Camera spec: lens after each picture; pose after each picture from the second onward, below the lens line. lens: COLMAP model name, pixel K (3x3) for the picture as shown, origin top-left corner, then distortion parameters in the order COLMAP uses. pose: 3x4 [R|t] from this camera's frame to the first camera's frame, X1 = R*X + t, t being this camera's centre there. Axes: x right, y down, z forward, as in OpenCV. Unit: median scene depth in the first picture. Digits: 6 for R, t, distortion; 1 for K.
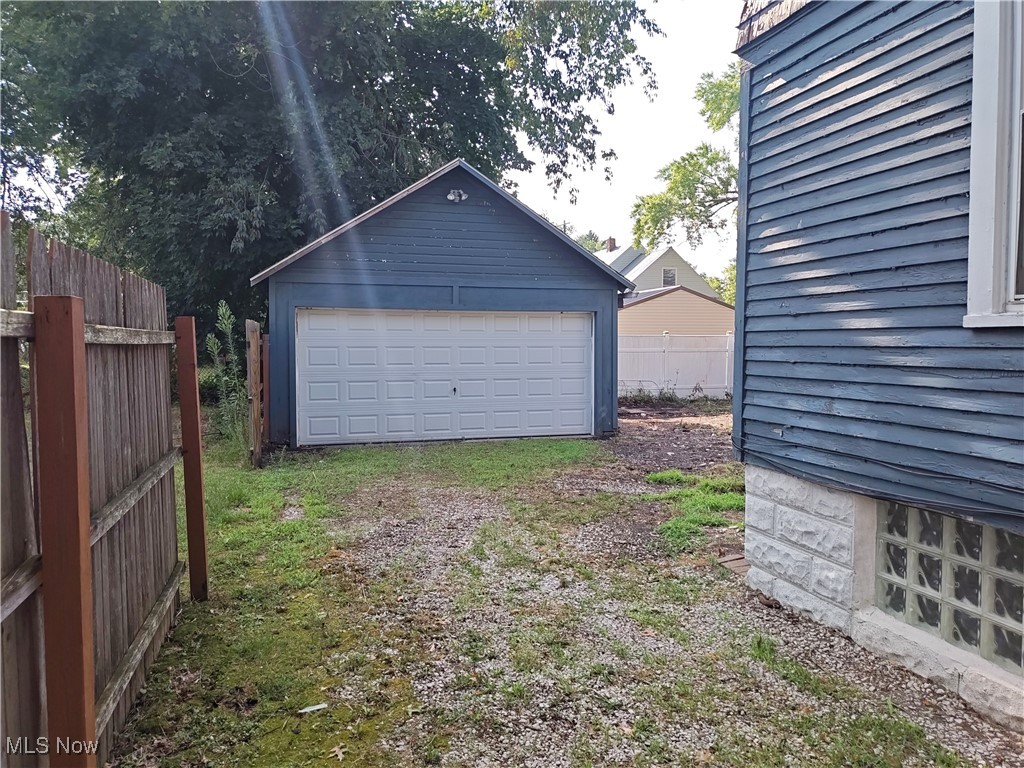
lens RADIAL K [[742.1, 0, 506.3], [0, 742.1, 379.6], [0, 0, 1]] dist [0.051757, -0.077130]
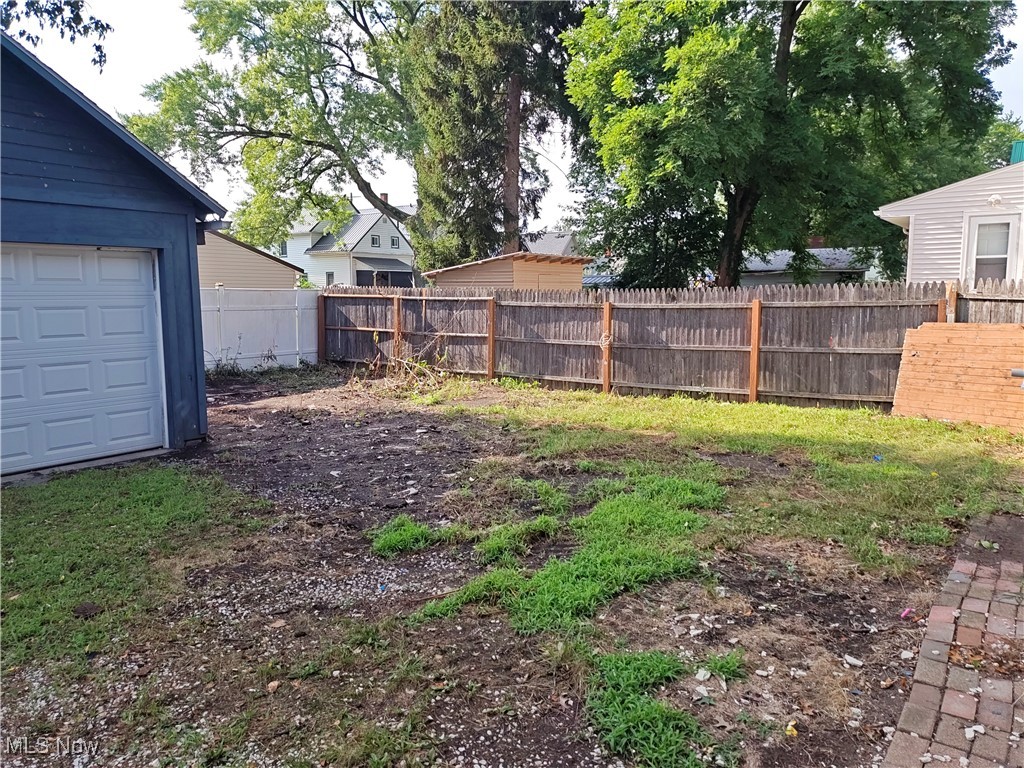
lens RADIAL K [[742.1, 0, 506.3], [0, 742.1, 379.6], [0, 0, 1]] dist [0.051757, -0.077130]
pose [[0.787096, -0.070210, 0.612821, -0.012903], [0.032167, 0.996821, 0.072890, -0.006110], [-0.615991, -0.037659, 0.786853, 0.104168]]
